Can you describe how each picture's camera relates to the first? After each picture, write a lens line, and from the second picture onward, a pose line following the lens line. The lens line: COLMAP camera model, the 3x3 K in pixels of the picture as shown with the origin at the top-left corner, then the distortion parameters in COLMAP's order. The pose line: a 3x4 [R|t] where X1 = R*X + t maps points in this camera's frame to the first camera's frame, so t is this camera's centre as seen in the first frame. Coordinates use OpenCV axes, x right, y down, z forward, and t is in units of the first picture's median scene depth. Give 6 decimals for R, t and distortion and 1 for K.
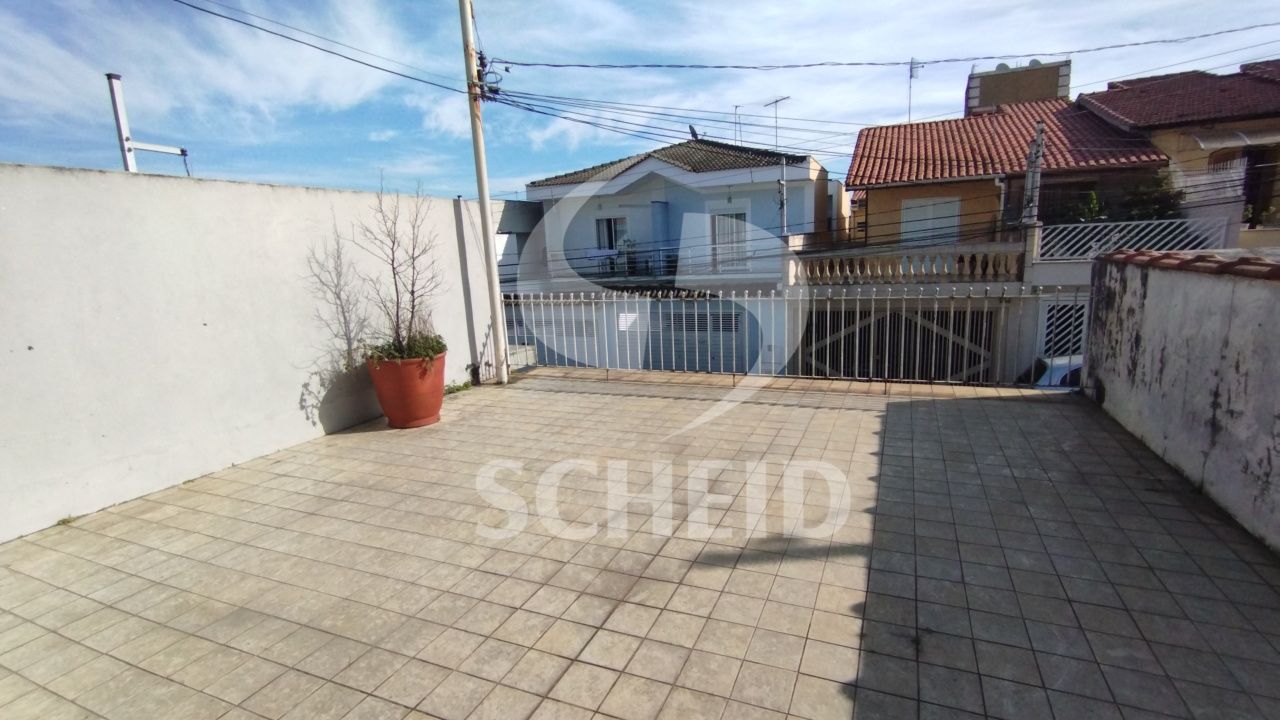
lens RADIAL K [[586.8, 0, 646.5], [0, 586.8, 360.9], [0, 0, 1]] dist [-0.002790, -0.000077]
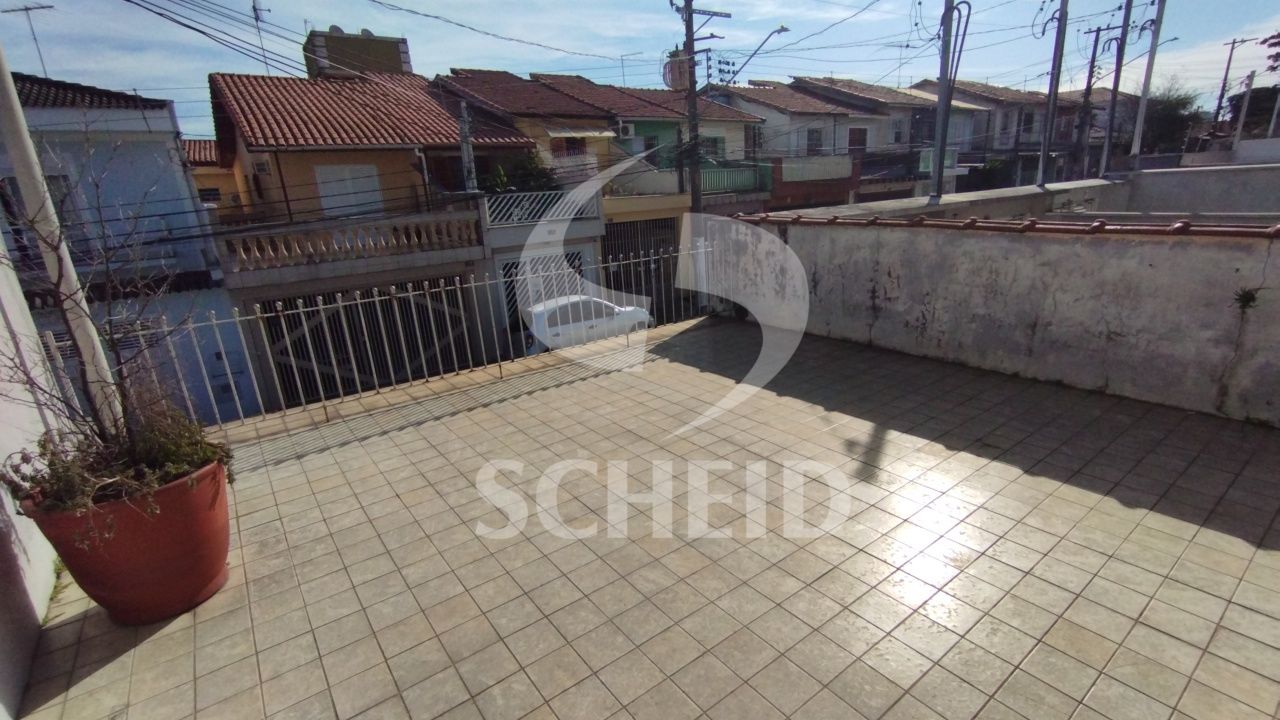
lens RADIAL K [[586.8, 0, 666.4], [0, 586.8, 380.8], [0, 0, 1]] dist [-0.002790, -0.000077]
pose [[0.491138, -0.263175, 0.830375, -0.508642], [0.194761, 0.962313, 0.189797, -0.080044], [-0.849030, 0.068508, 0.523884, 0.322616]]
